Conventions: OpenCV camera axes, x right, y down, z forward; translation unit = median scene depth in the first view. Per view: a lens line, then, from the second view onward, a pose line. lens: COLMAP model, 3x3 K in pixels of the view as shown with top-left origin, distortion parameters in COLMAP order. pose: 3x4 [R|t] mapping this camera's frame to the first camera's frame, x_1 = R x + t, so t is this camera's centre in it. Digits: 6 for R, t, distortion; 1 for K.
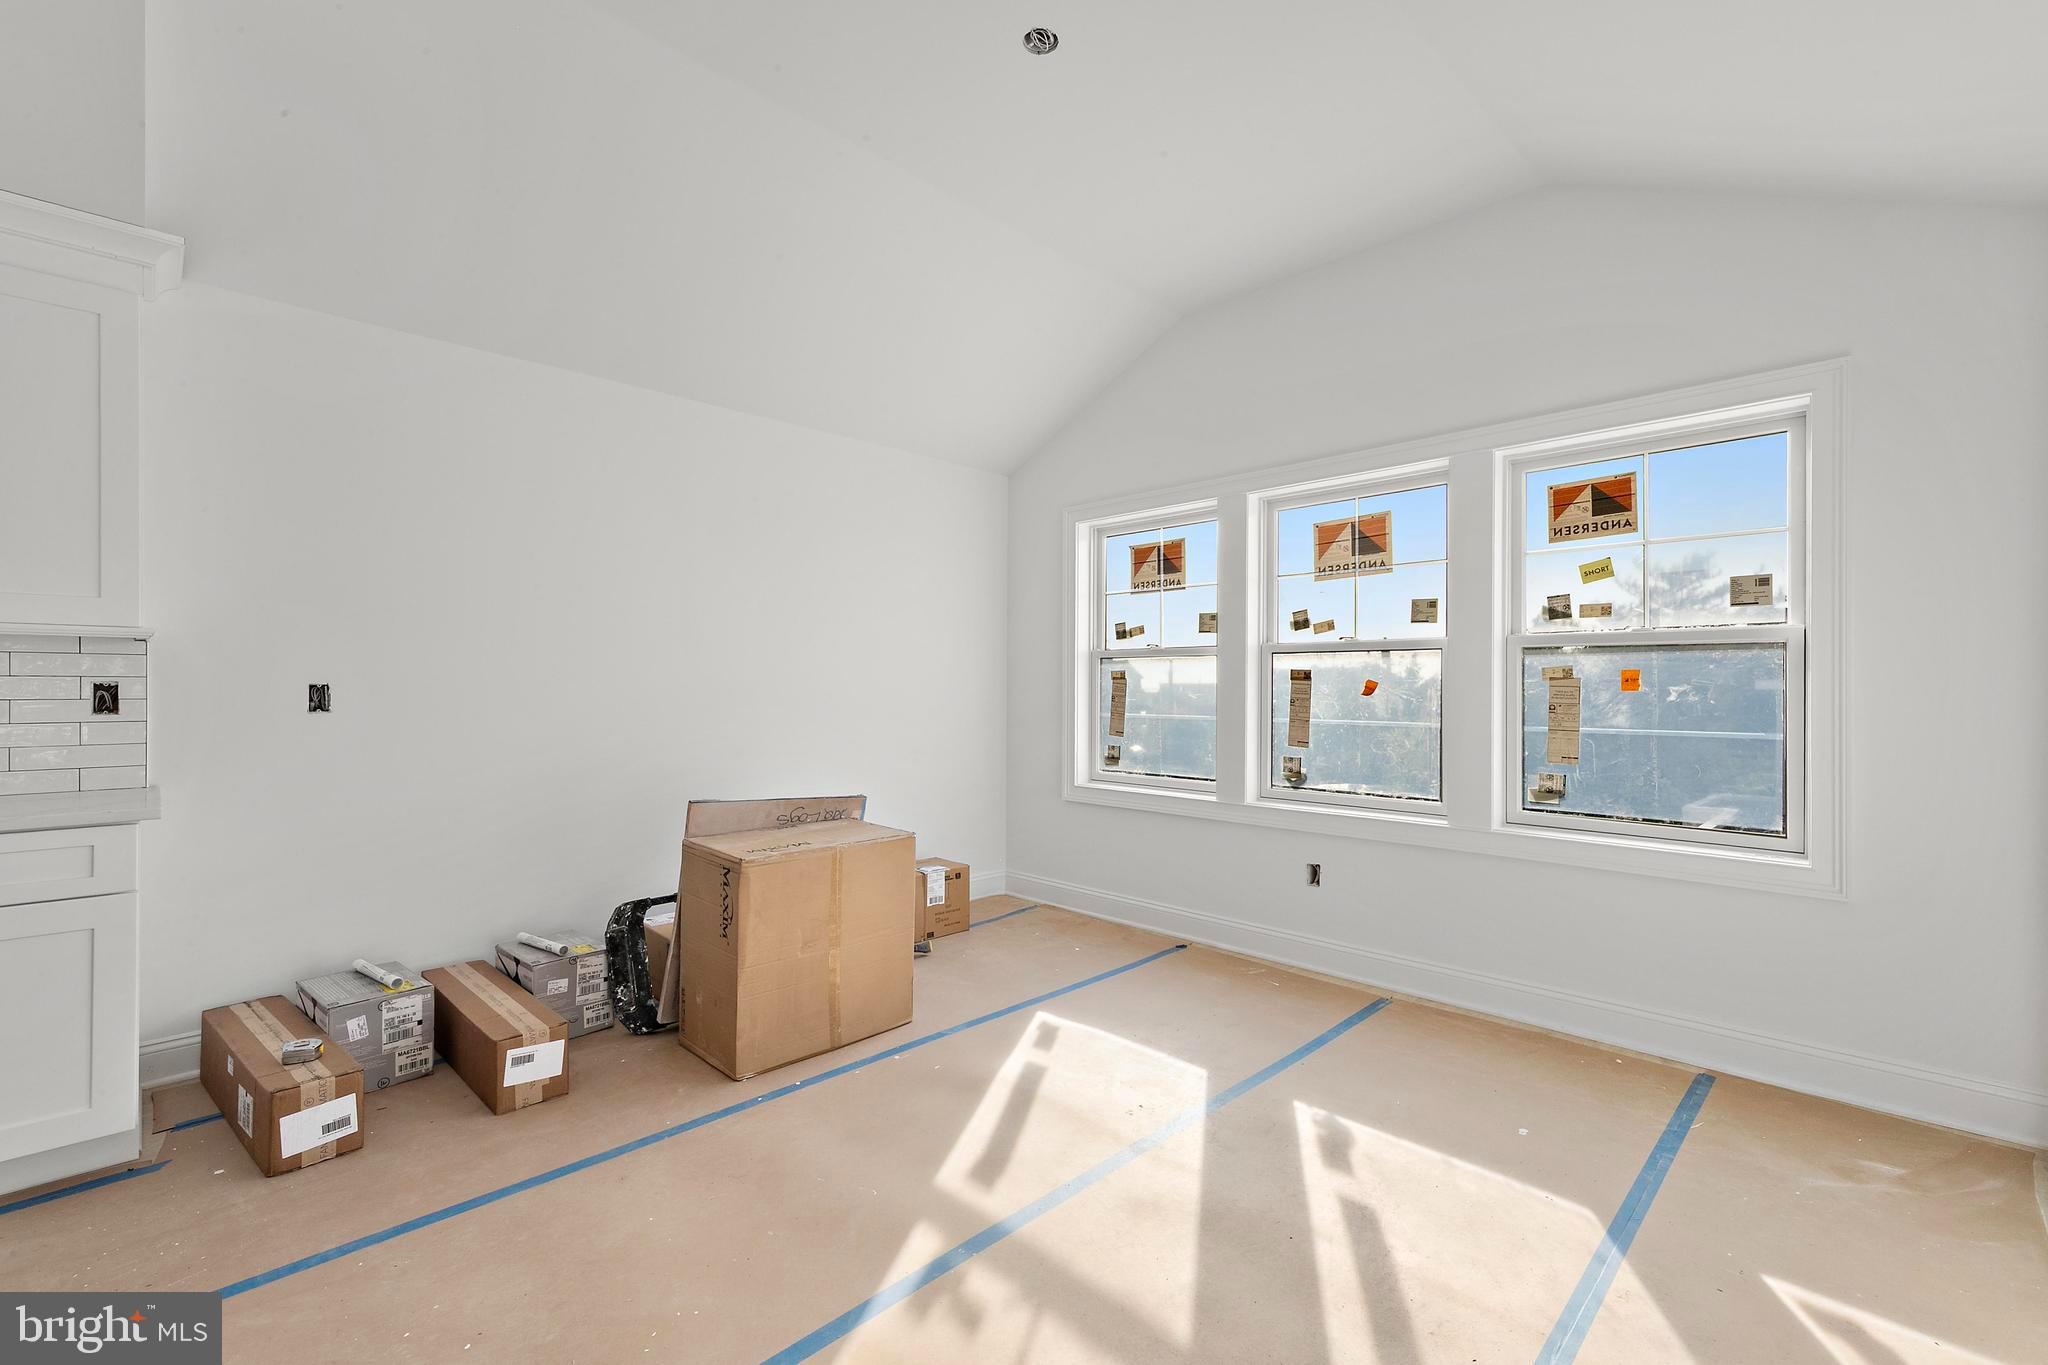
lens RADIAL K [[885.7, 0, 1025.0], [0, 885.7, 679.2], [0, 0, 1]] dist [0.003701, 0.000342]
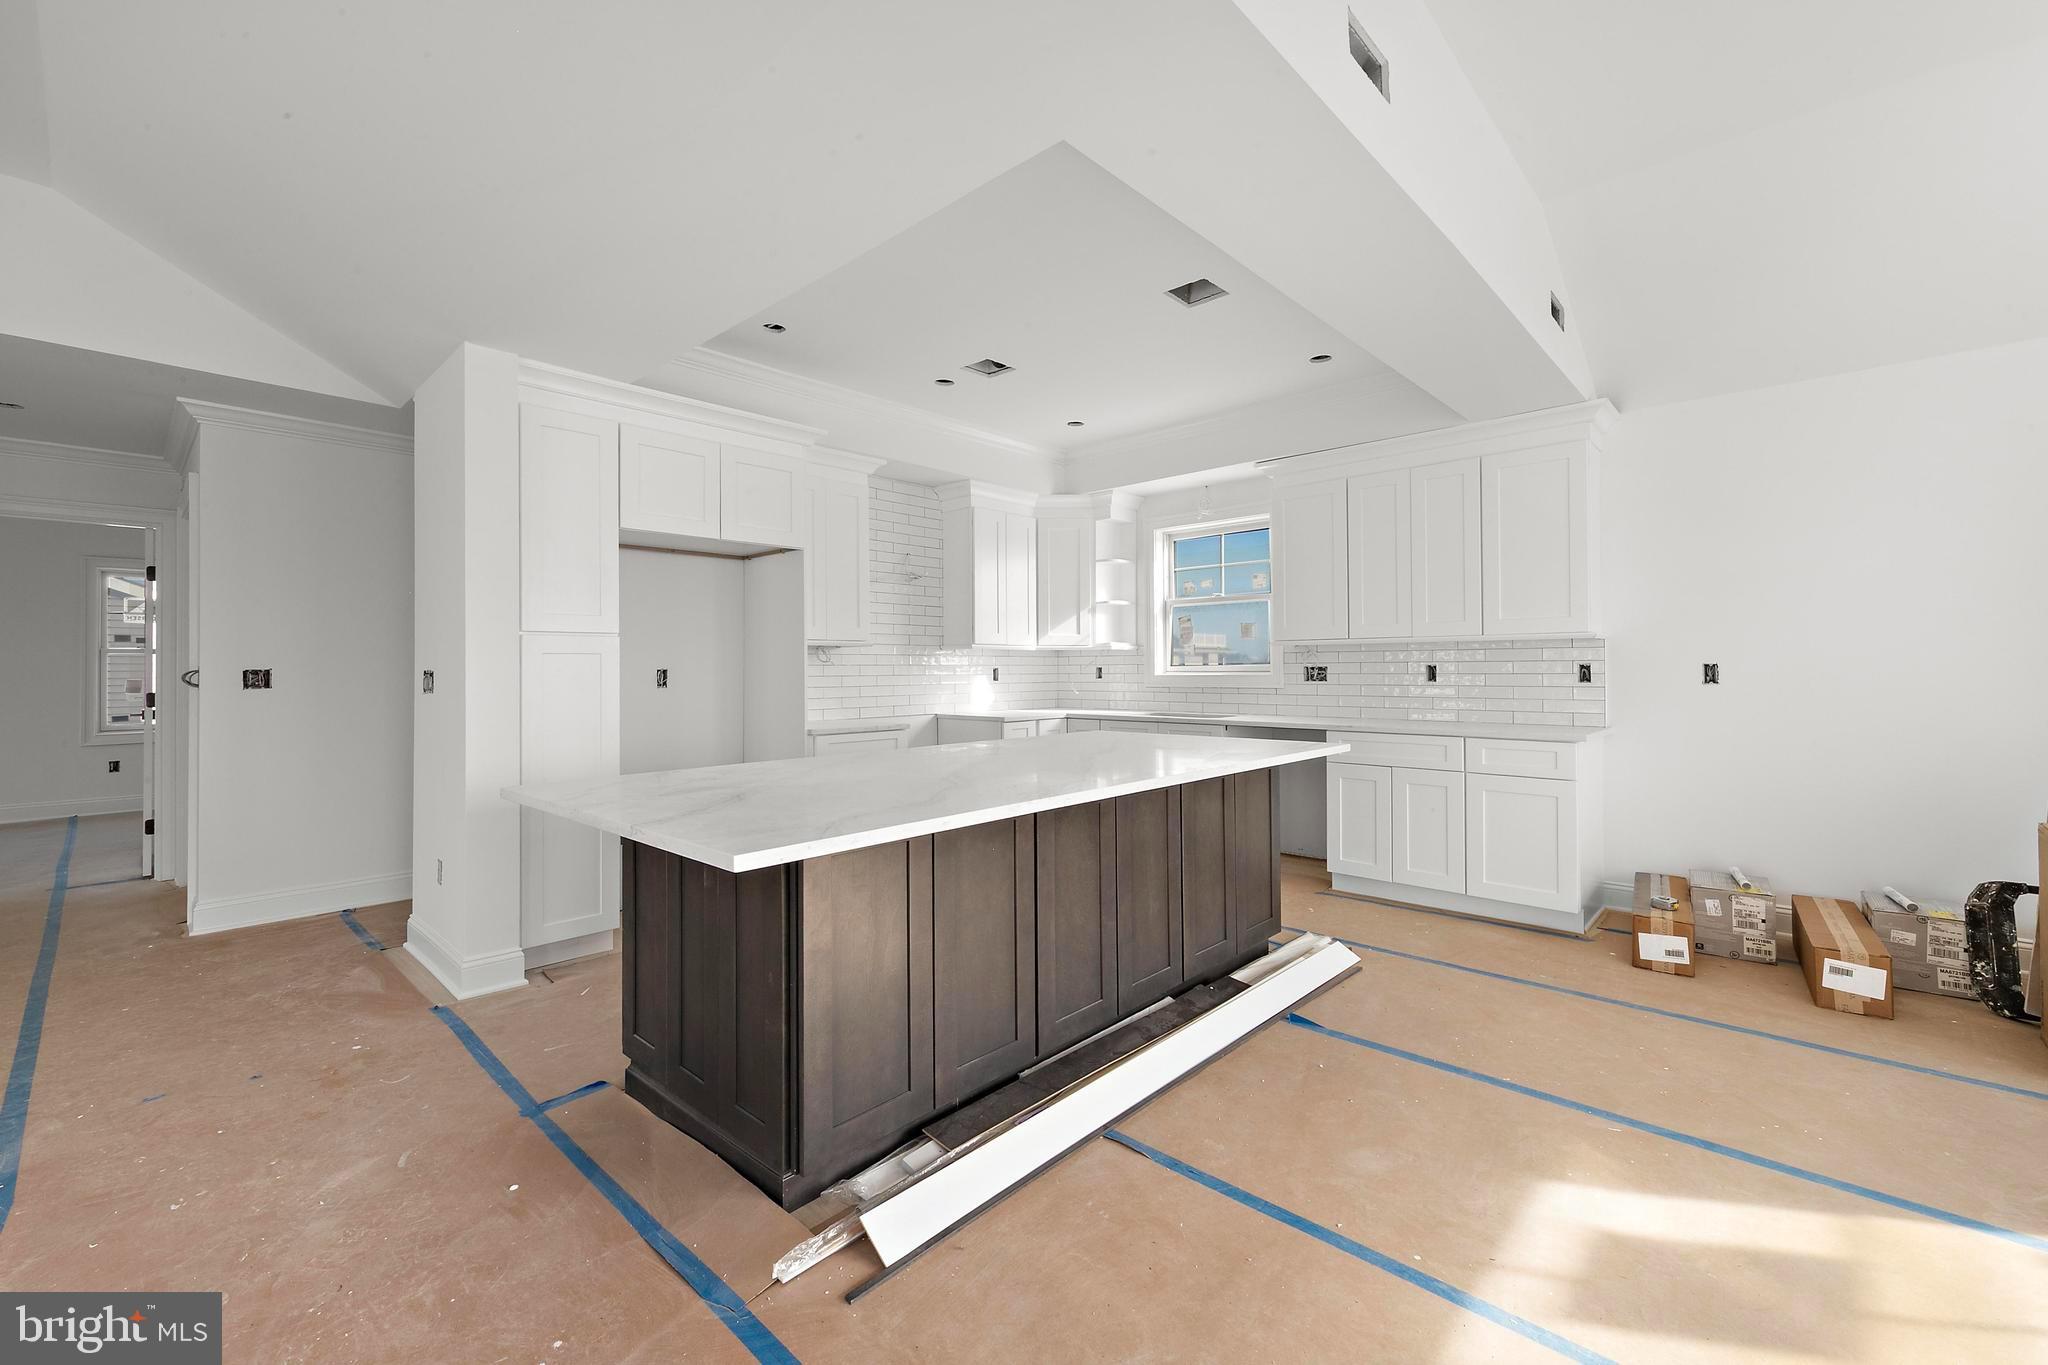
lens RADIAL K [[840.1, 0, 1032.5], [0, 840.1, 660.5], [0, 0, 1]] dist [0.003509, -0.000263]
pose [[0.045744, -0.013551, -0.998861, 0.470013], [0.011265, 0.999851, -0.013049, 0.005409], [0.998890, -0.010655, 0.045890, -0.119424]]
